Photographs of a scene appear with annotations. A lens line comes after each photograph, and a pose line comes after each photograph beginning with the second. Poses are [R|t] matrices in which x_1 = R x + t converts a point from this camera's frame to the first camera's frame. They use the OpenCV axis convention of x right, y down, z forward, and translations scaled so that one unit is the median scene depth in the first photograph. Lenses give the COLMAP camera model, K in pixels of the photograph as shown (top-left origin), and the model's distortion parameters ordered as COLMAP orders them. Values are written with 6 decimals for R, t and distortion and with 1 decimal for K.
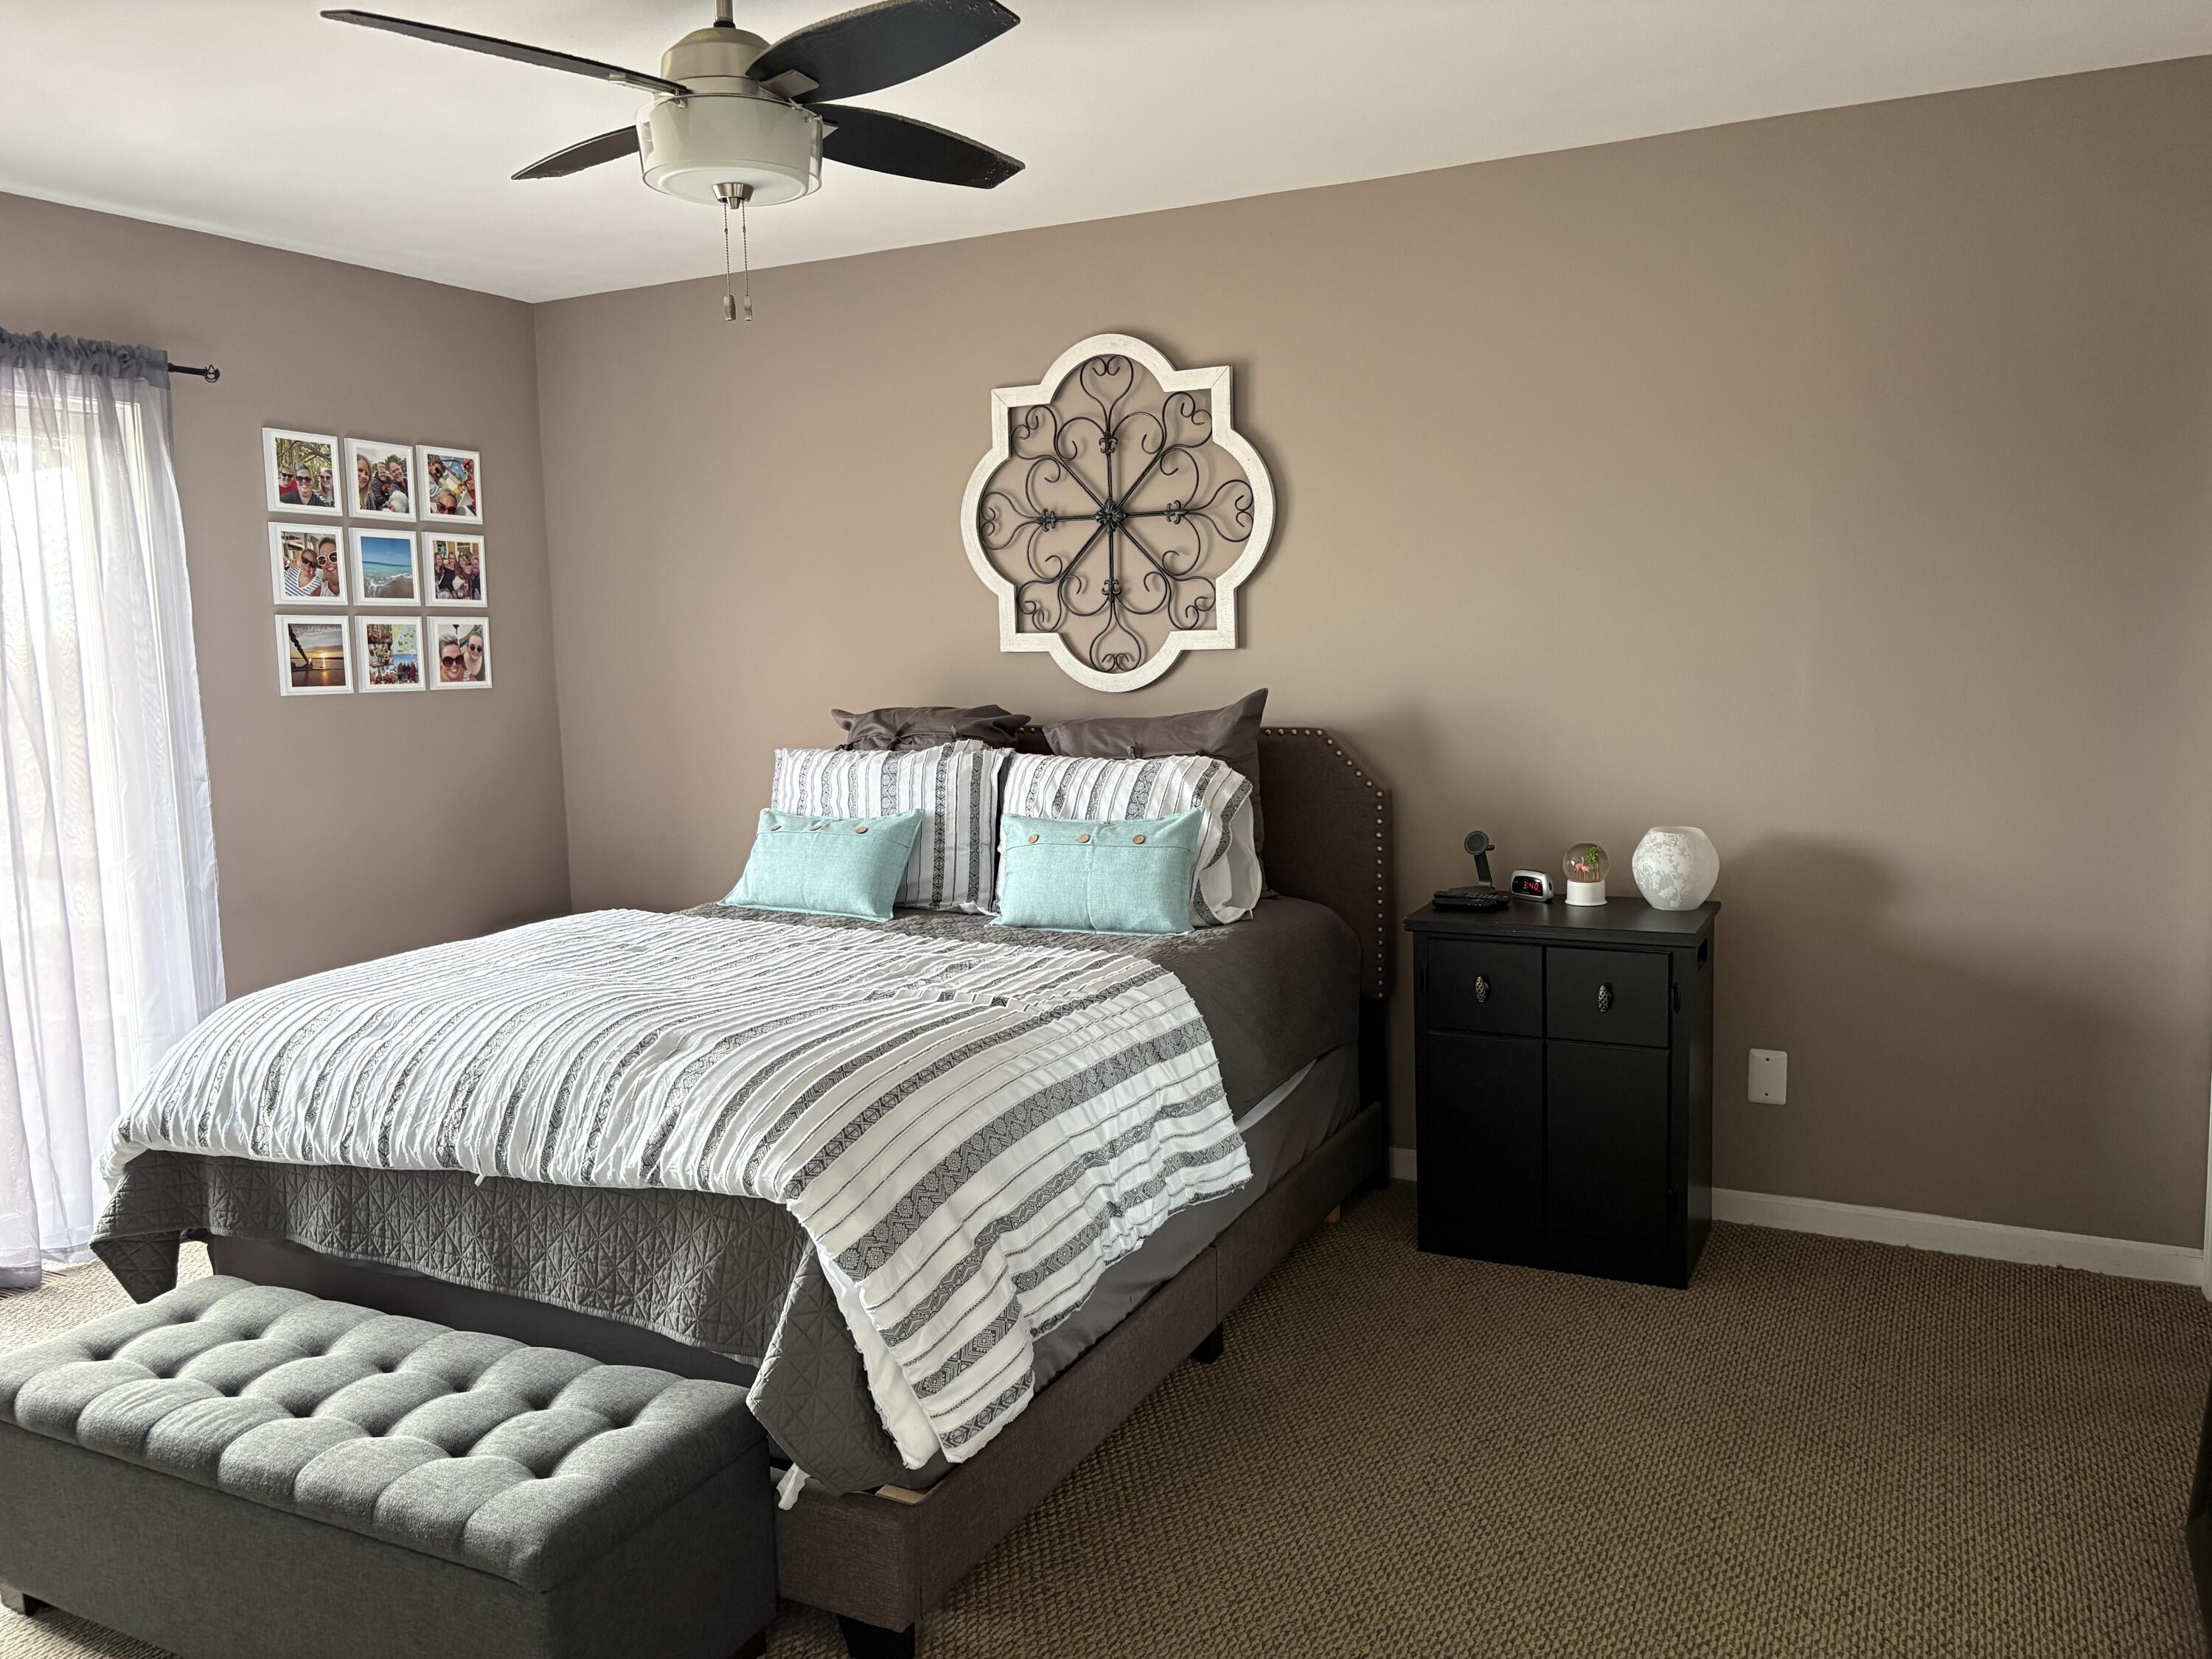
lens RADIAL K [[1700.8, 0, 1106.0], [0, 1700.8, 829.5], [0, 0, 1]] dist [0.033172, -0.002134]
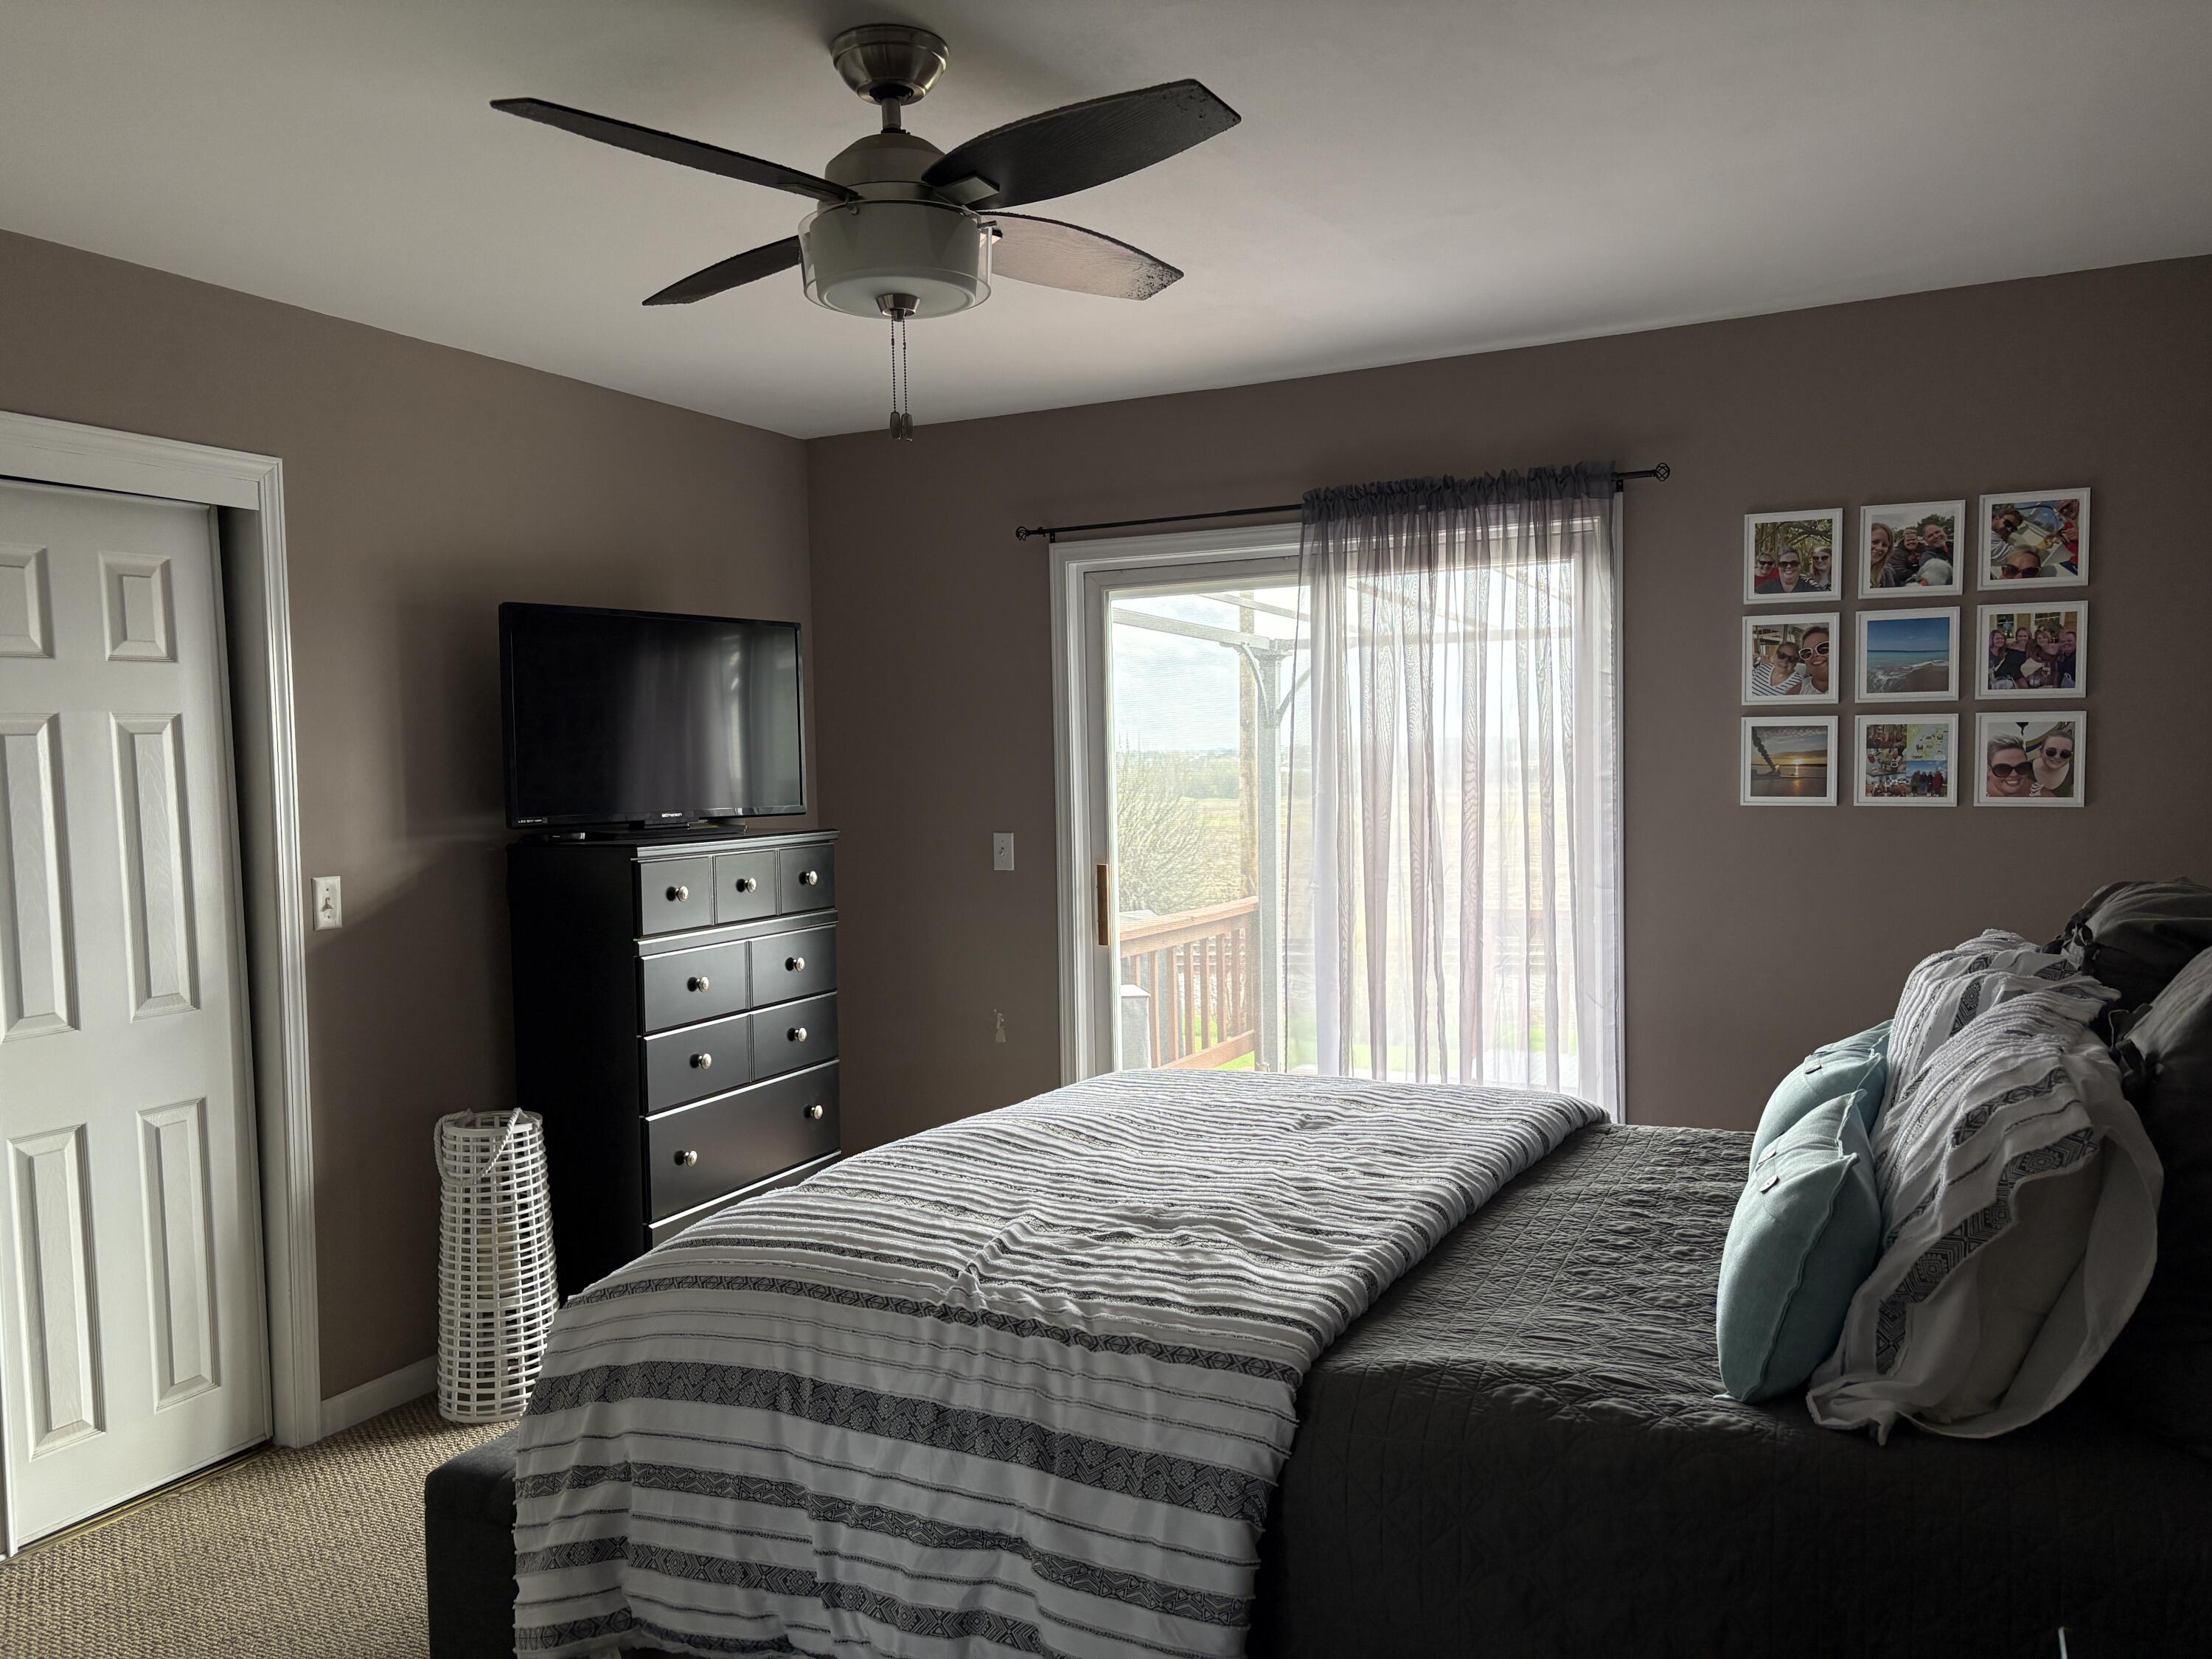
lens RADIAL K [[1700.8, 0, 1106.0], [0, 1700.8, 829.5], [0, 0, 1]] dist [0.033172, -0.002134]
pose [[-0.018051, 0.071043, -0.997310, 0.409137], [-0.094962, 0.992841, 0.072443, -0.093380], [0.995317, 0.096015, -0.011175, 0.636984]]
